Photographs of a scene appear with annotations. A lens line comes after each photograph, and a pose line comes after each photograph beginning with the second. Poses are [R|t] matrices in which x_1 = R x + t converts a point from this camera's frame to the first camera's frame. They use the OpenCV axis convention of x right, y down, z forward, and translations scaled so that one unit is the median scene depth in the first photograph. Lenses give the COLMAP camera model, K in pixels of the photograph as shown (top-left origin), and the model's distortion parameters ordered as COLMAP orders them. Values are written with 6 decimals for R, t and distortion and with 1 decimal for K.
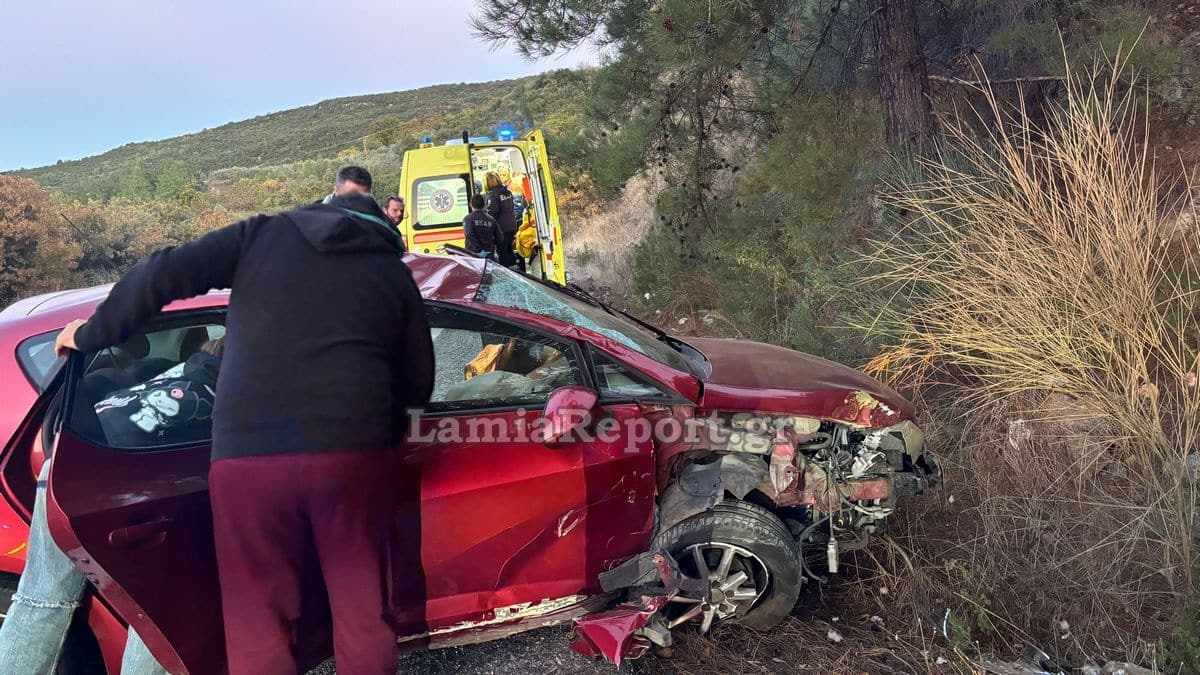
lens RADIAL K [[897.5, 0, 599.7], [0, 897.5, 229.6], [0, 0, 1]] dist [0.001222, -0.004140]
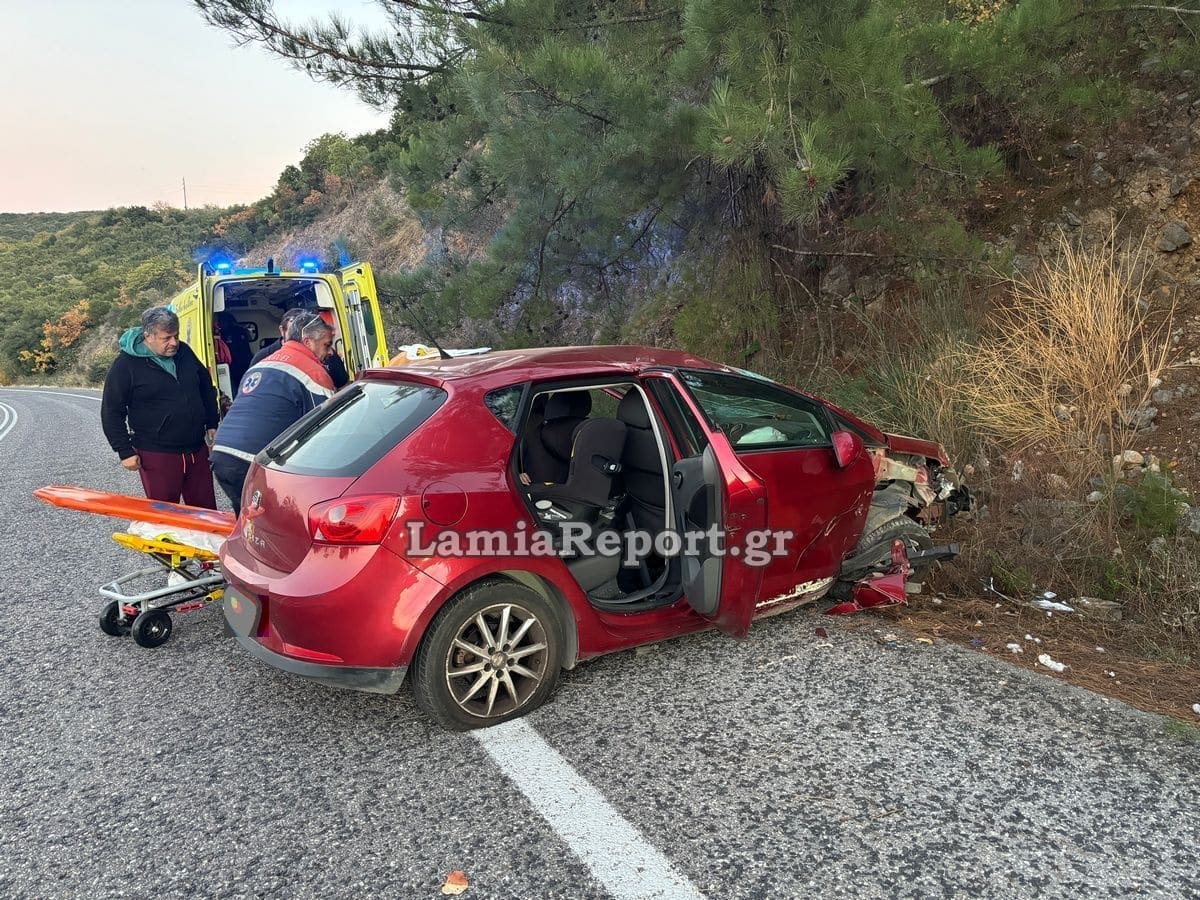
lens RADIAL K [[907.6, 0, 602.5], [0, 907.6, 482.4], [0, 0, 1]] dist [-0.019454, 0.001231]
pose [[0.900802, -0.013382, 0.434023, -0.877125], [-0.025583, 0.996153, 0.083811, 0.128165], [-0.433475, -0.086600, 0.896995, -0.119406]]
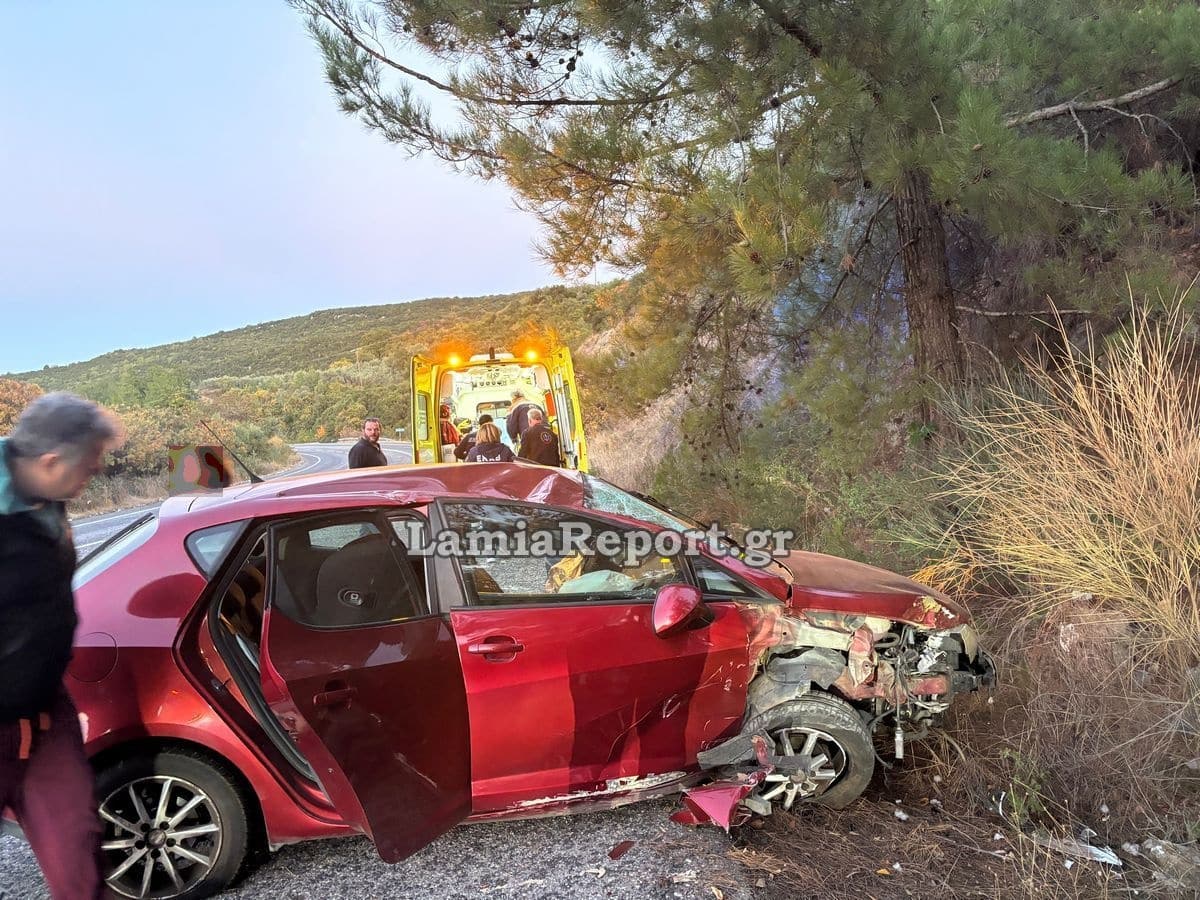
lens RADIAL K [[898.8, 0, 600.0], [0, 898.8, 450.0], [0, 0, 1]] dist [-0.007290, 0.001661]
pose [[0.999675, 0.022404, 0.012201, -0.128888], [-0.022442, 0.999744, 0.002966, 0.005775], [-0.012132, -0.003239, 0.999921, -0.100768]]
